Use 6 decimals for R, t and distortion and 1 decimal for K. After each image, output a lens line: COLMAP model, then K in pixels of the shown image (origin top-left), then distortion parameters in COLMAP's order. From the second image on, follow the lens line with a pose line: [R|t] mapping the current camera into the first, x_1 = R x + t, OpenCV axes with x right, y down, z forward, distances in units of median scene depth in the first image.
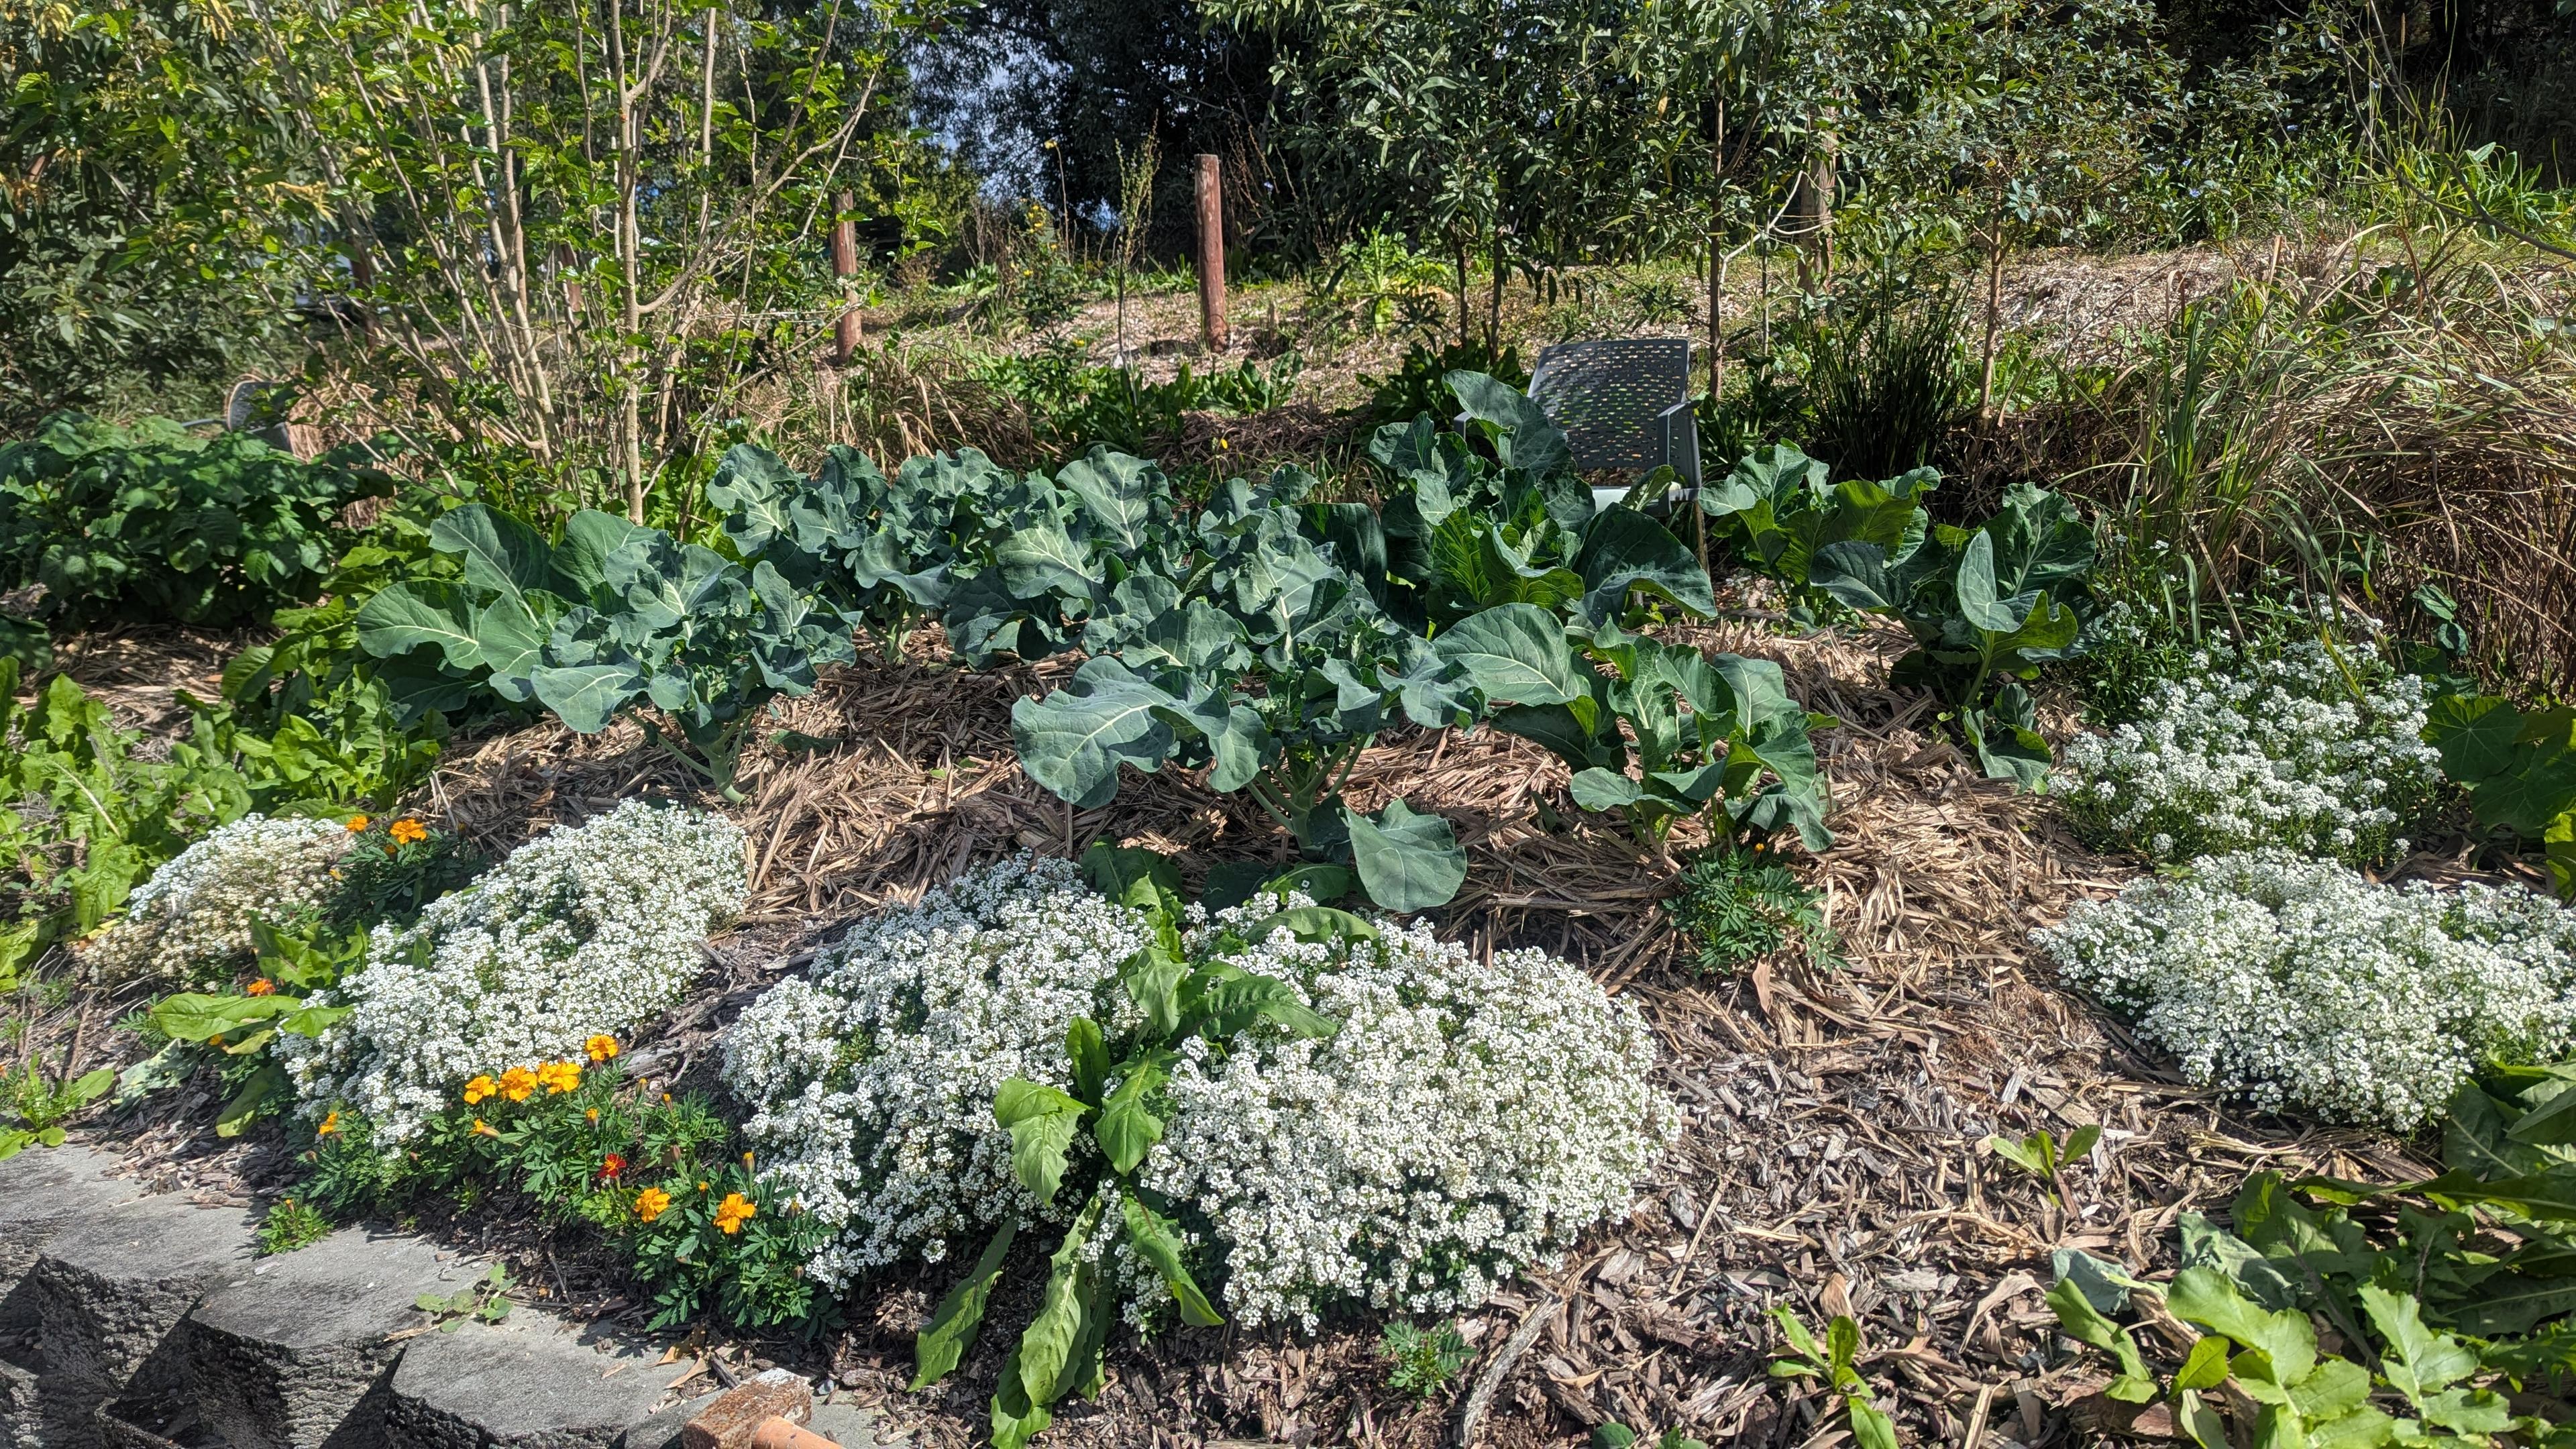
lens RADIAL K [[1841.9, 0, 1289.2], [0, 1841.9, 720.6], [0, 0, 1]] dist [0.044301, 0.001046]
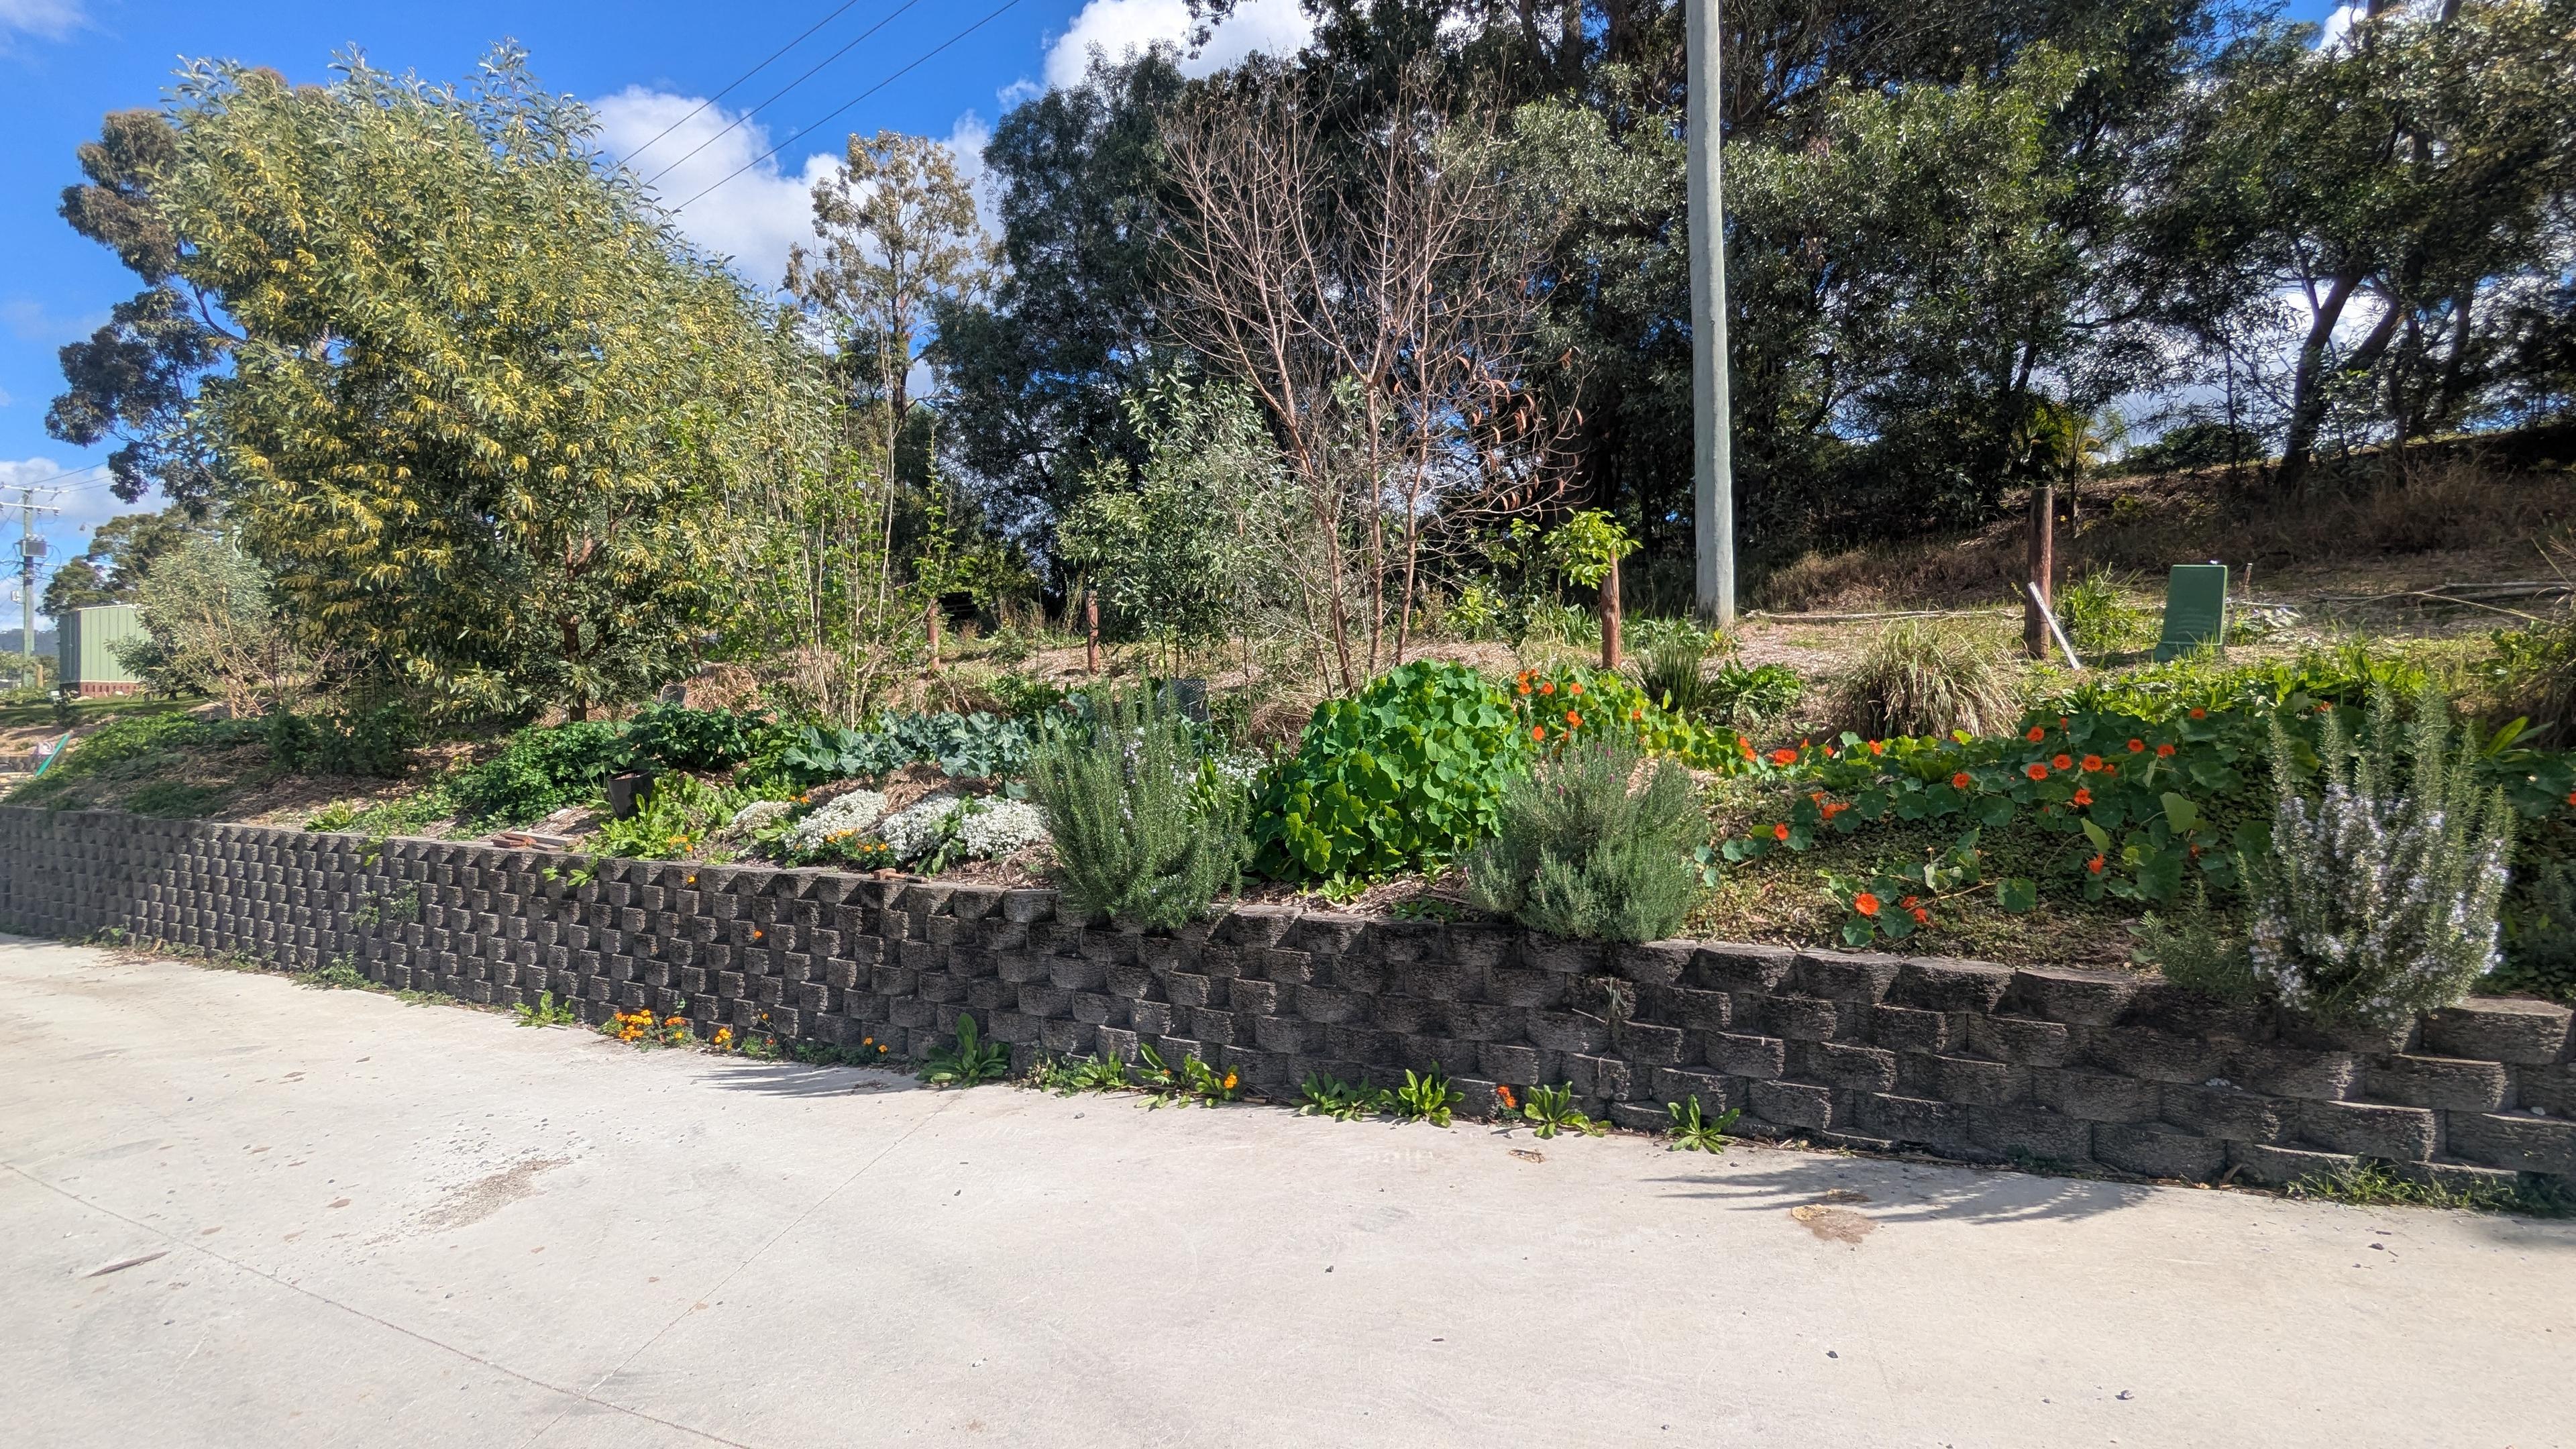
lens RADIAL K [[1241.7, 0, 1285.0], [0, 1241.7, 725.5], [0, 0, 1]] dist [-0.001278, -0.000027]
pose [[0.999304, 0.009678, 0.036017, 0.462259], [-0.004415, 0.989653, -0.143412, 0.264292], [-0.037032, 0.143154, 0.989007, -1.674001]]
